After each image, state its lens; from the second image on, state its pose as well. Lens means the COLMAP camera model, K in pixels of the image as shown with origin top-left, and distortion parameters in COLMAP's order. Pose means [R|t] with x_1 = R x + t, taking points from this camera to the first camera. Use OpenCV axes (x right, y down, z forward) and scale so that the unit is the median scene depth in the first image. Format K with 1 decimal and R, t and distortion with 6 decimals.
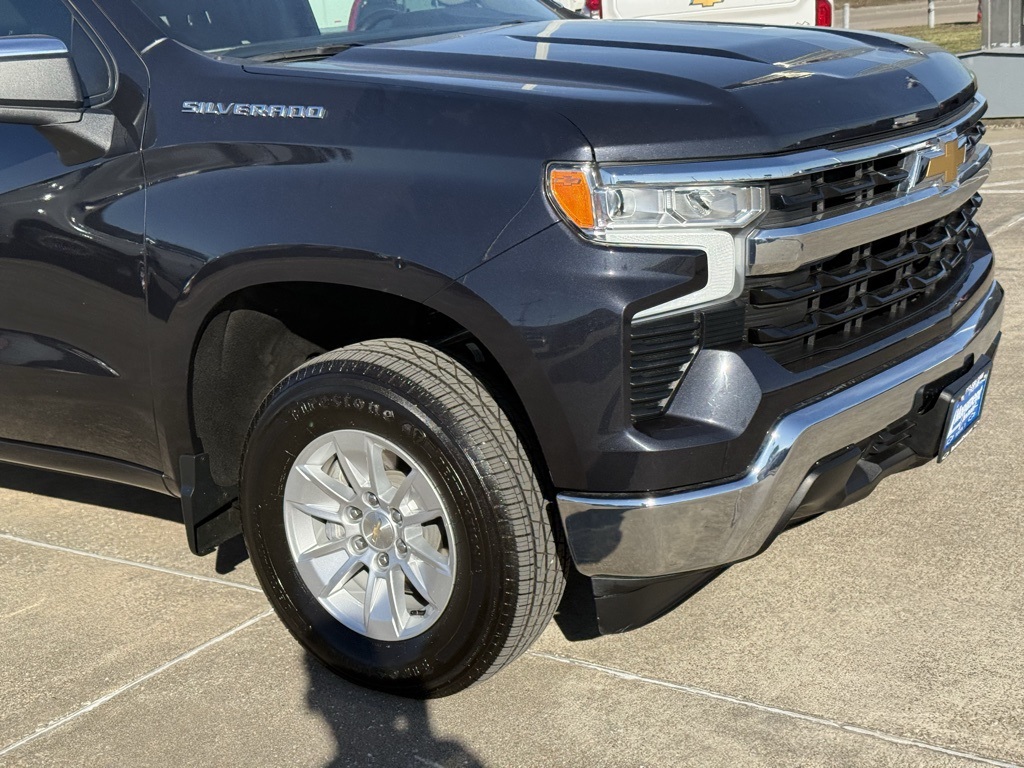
lens RADIAL K [[1442.8, 0, 542.0], [0, 1442.8, 393.2], [0, 0, 1]] dist [0.130864, 0.000000]
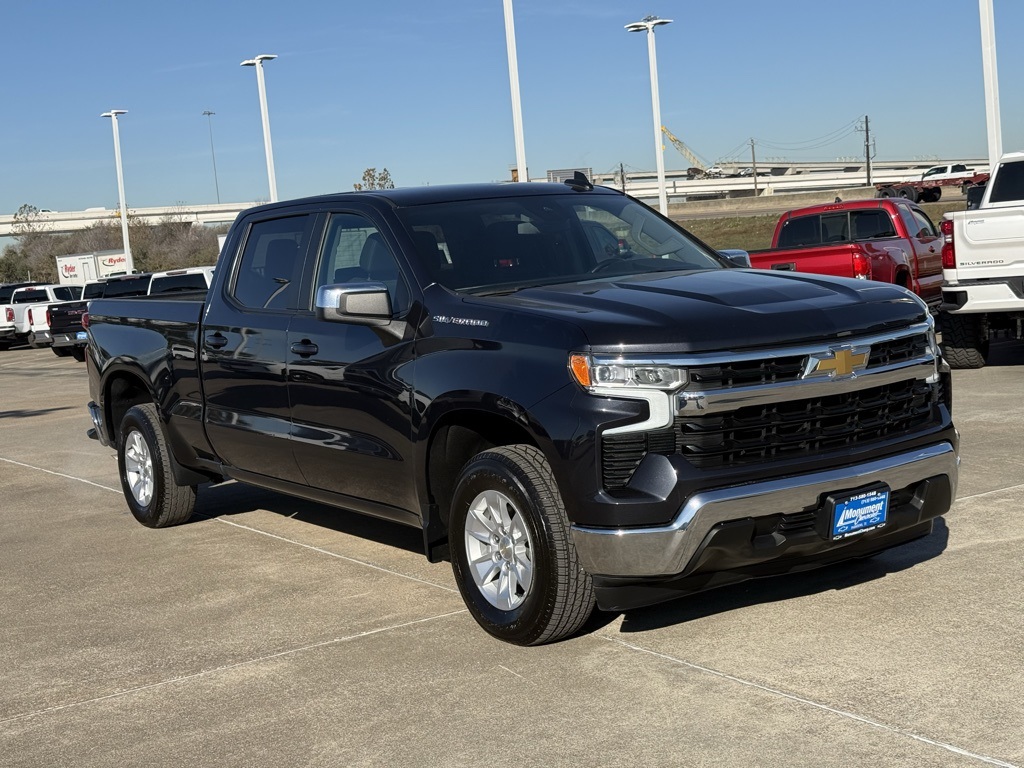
lens RADIAL K [[1442.8, 0, 517.8], [0, 1442.8, 385.1], [0, 0, 1]] dist [0.130864, 0.000000]
pose [[0.927714, 0.044693, -0.370608, 0.580358], [-0.094006, 0.988782, -0.116076, 0.103925], [0.361262, 0.142525, 0.921508, -0.717876]]
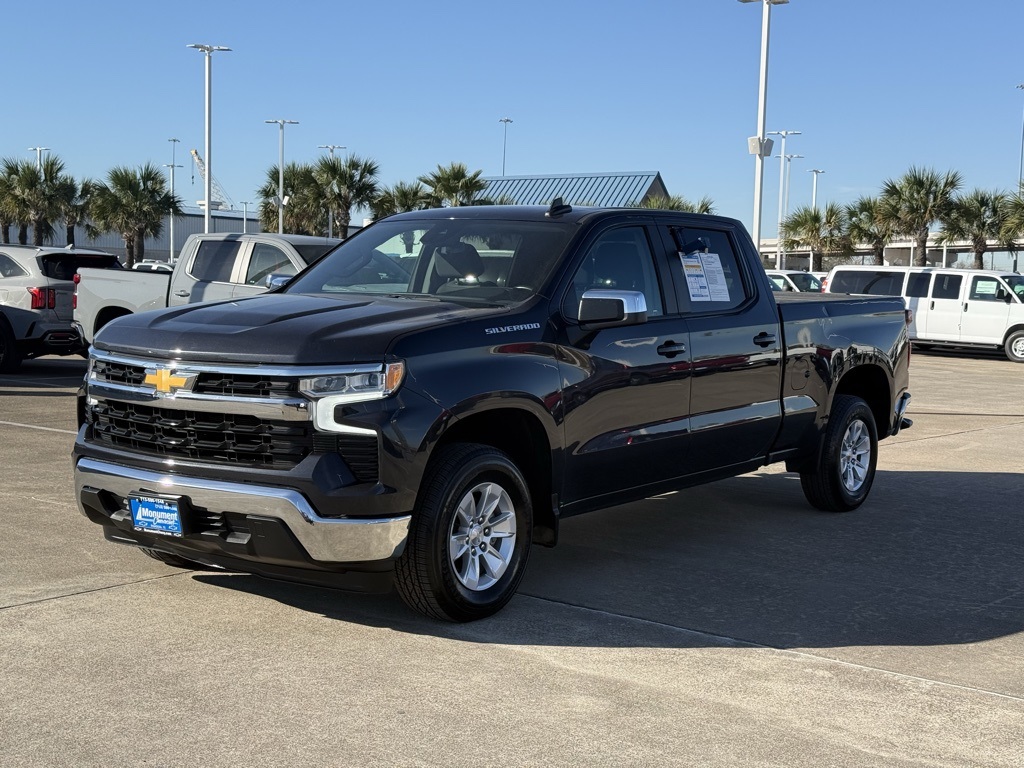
lens RADIAL K [[1442.8, 0, 507.4], [0, 1442.8, 384.4], [0, 0, 1]] dist [0.130864, 0.000000]
pose [[-0.046888, 0.158164, -0.986299, 2.225760], [-0.278654, 0.946117, 0.164967, -0.616739], [0.959246, 0.282571, -0.000288, 1.491487]]
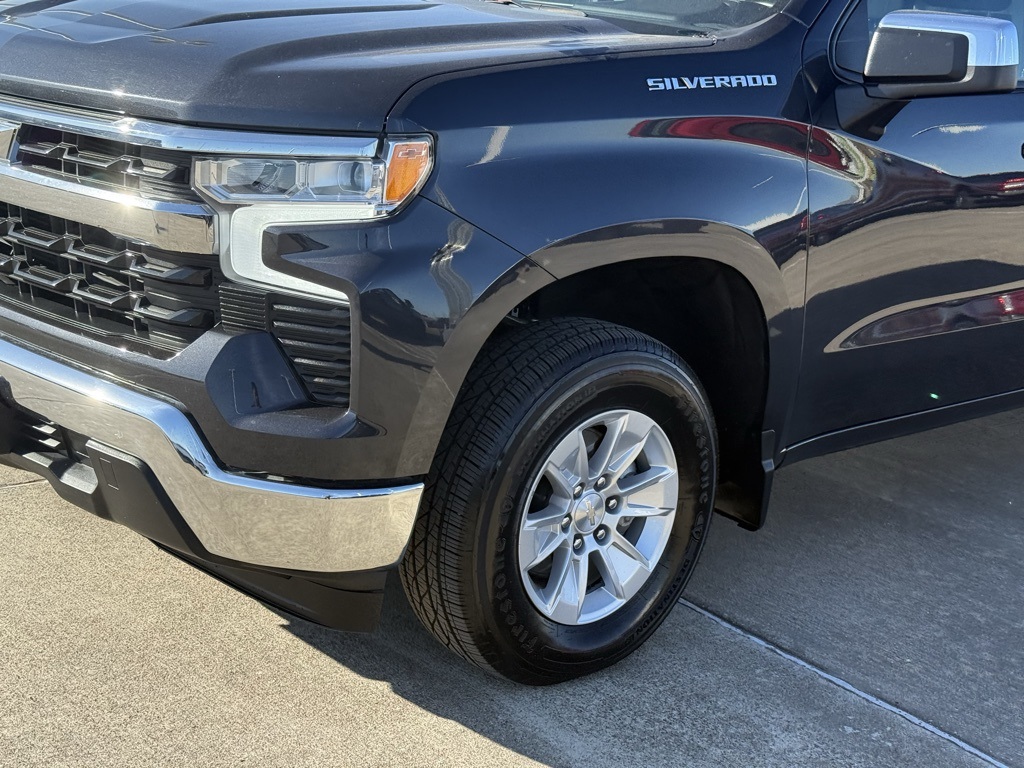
lens RADIAL K [[1442.8, 0, 519.7], [0, 1442.8, 387.8], [0, 0, 1]] dist [0.130864, 0.000000]
pose [[-0.246131, 0.302071, -0.920963, 1.136892], [-0.318865, 0.872065, 0.371251, -0.492077], [0.915284, 0.385039, -0.118323, 1.551023]]
